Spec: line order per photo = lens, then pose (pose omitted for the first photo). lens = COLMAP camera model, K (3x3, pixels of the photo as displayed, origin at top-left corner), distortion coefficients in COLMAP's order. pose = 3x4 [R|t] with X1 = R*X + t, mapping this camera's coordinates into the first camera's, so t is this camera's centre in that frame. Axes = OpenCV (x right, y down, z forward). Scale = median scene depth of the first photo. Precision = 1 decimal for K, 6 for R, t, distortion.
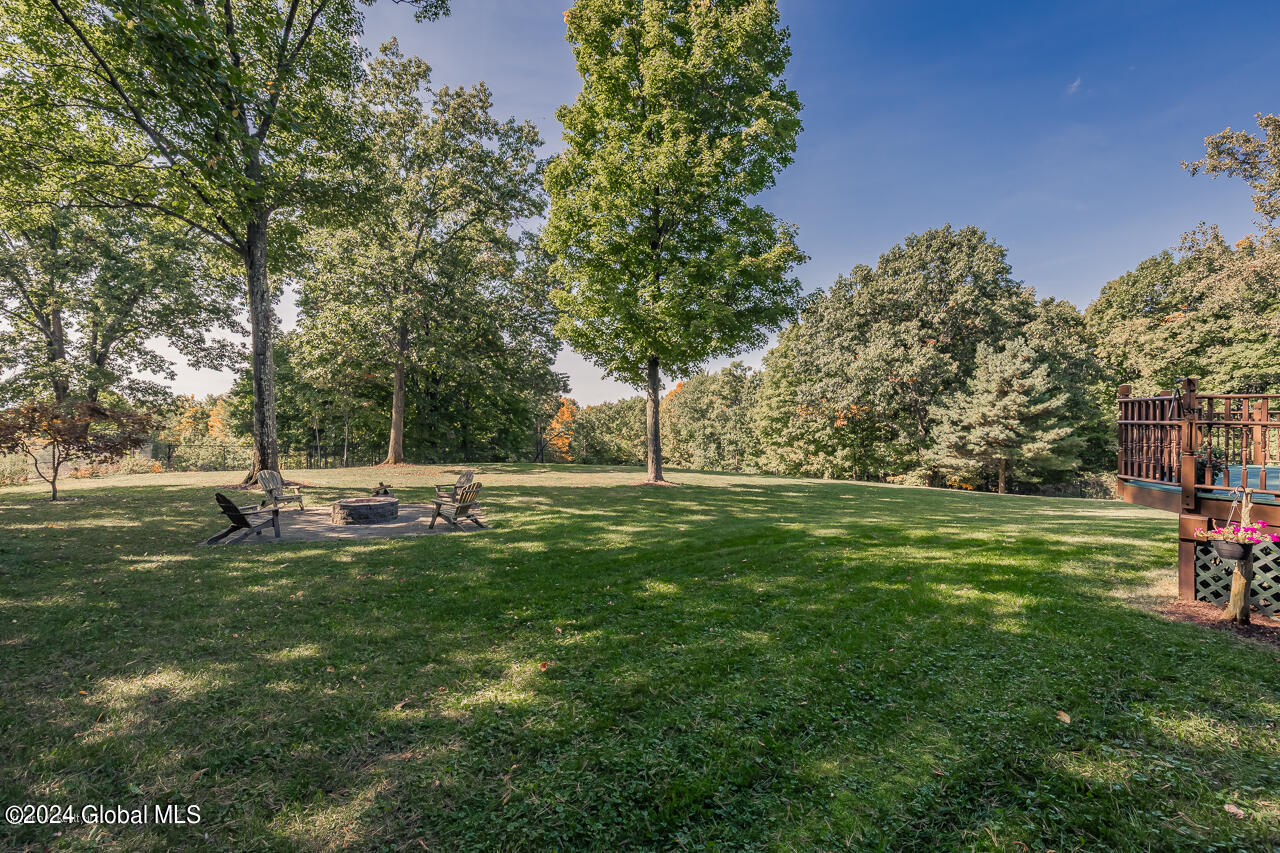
lens RADIAL K [[575.7, 0, 640.0], [0, 575.7, 426.5], [0, 0, 1]] dist [0.000539, -0.000003]
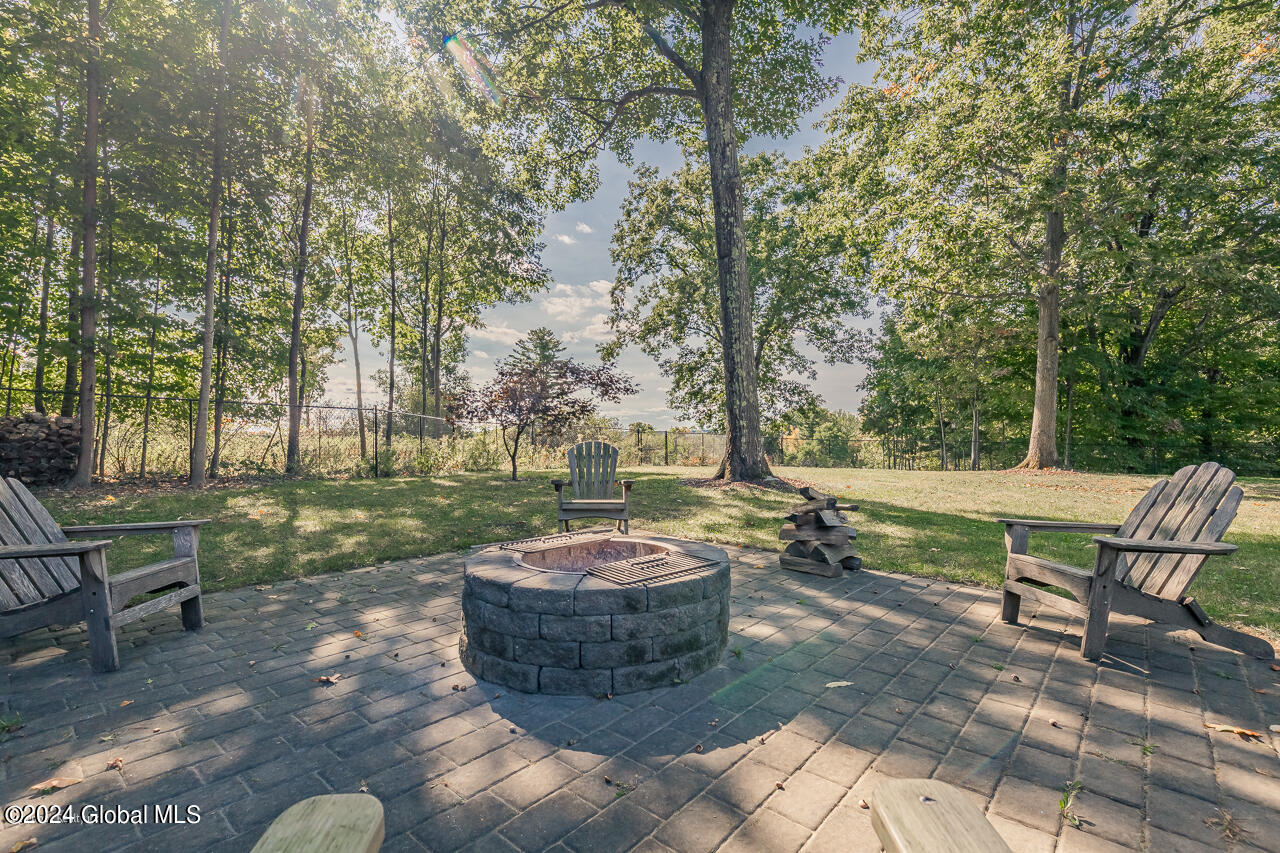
lens RADIAL K [[575.7, 0, 640.0], [0, 575.7, 426.5], [0, 0, 1]] dist [0.000539, -0.000003]
pose [[0.471463, -0.021238, -0.881630, -0.079172], [0.000498, 0.999716, -0.023817, 0.025665], [0.881886, 0.010790, 0.471340, 0.272489]]
